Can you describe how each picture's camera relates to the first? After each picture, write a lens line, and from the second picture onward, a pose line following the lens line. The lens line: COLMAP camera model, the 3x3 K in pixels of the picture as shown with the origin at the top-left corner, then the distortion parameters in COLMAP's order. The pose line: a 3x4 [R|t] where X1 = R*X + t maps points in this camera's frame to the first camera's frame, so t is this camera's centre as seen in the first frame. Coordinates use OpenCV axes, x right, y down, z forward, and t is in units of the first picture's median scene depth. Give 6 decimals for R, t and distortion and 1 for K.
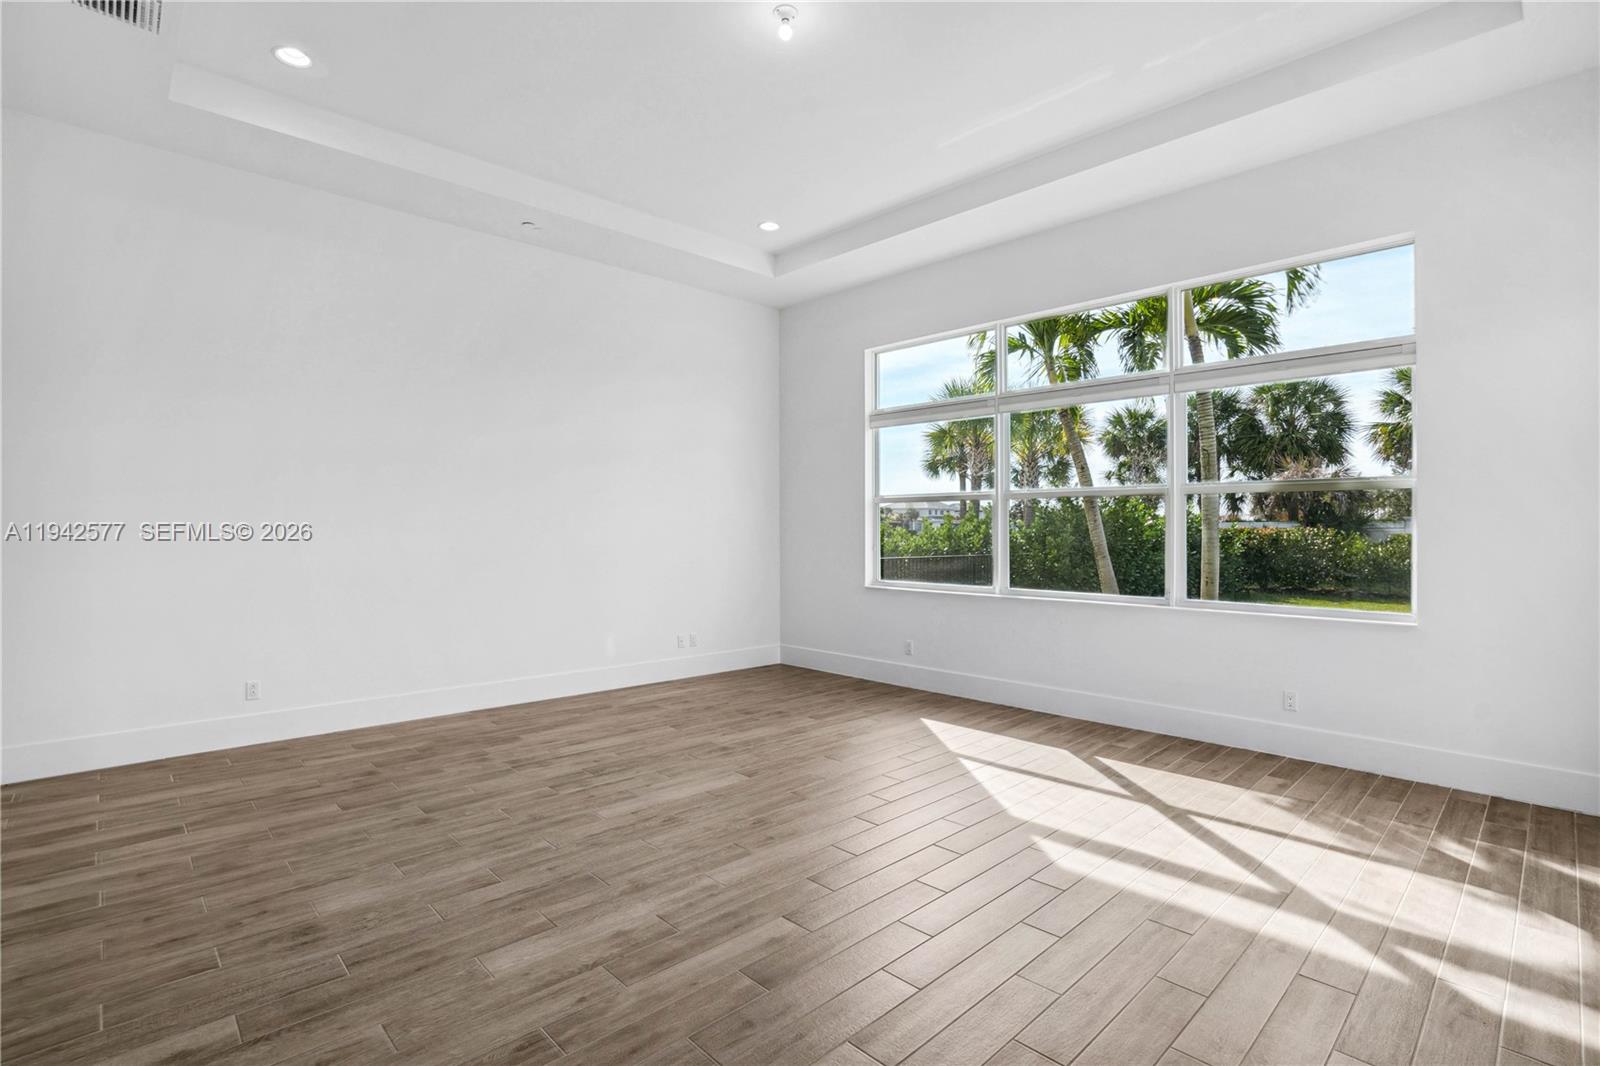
lens RADIAL K [[751.1, 0, 792.8], [0, 751.1, 528.1], [0, 0, 1]] dist [-0.034691, 0.001522]
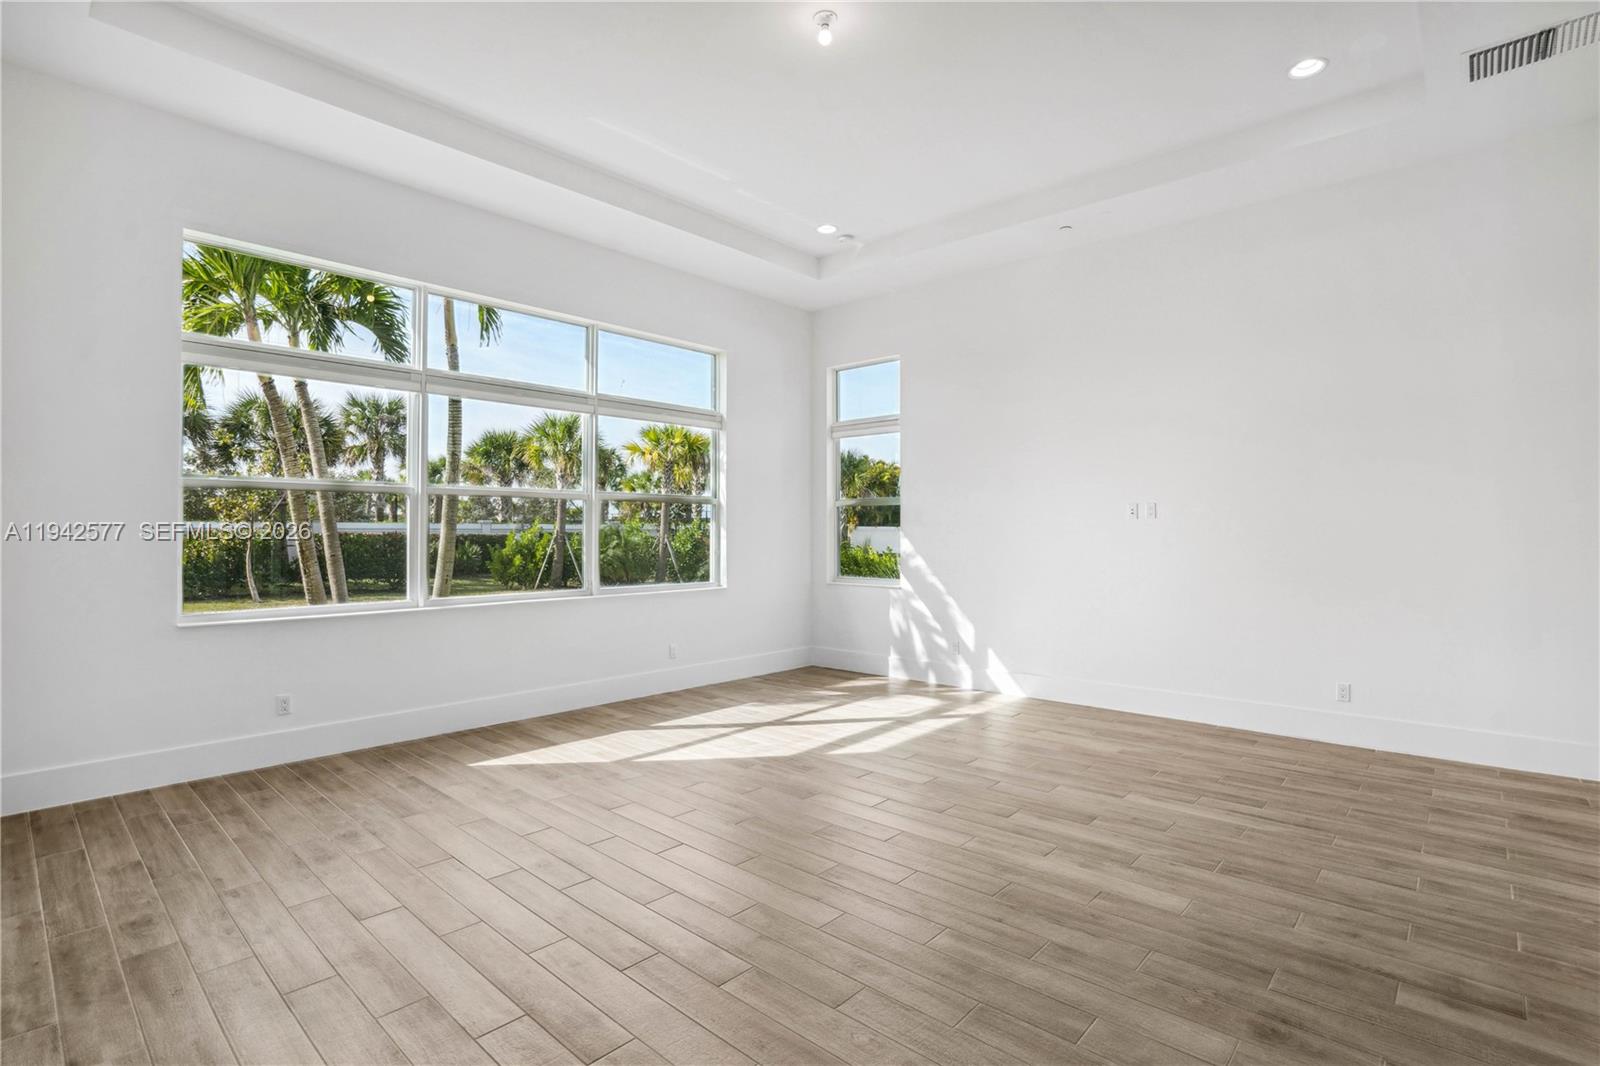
lens RADIAL K [[751.1, 0, 792.8], [0, 751.1, 528.1], [0, 0, 1]] dist [-0.034691, 0.001522]
pose [[-0.064978, 0.005793, 0.997870, -0.926940], [-0.006263, 0.999961, -0.006213, 0.005895], [-0.997867, -0.006654, -0.064940, 1.023662]]
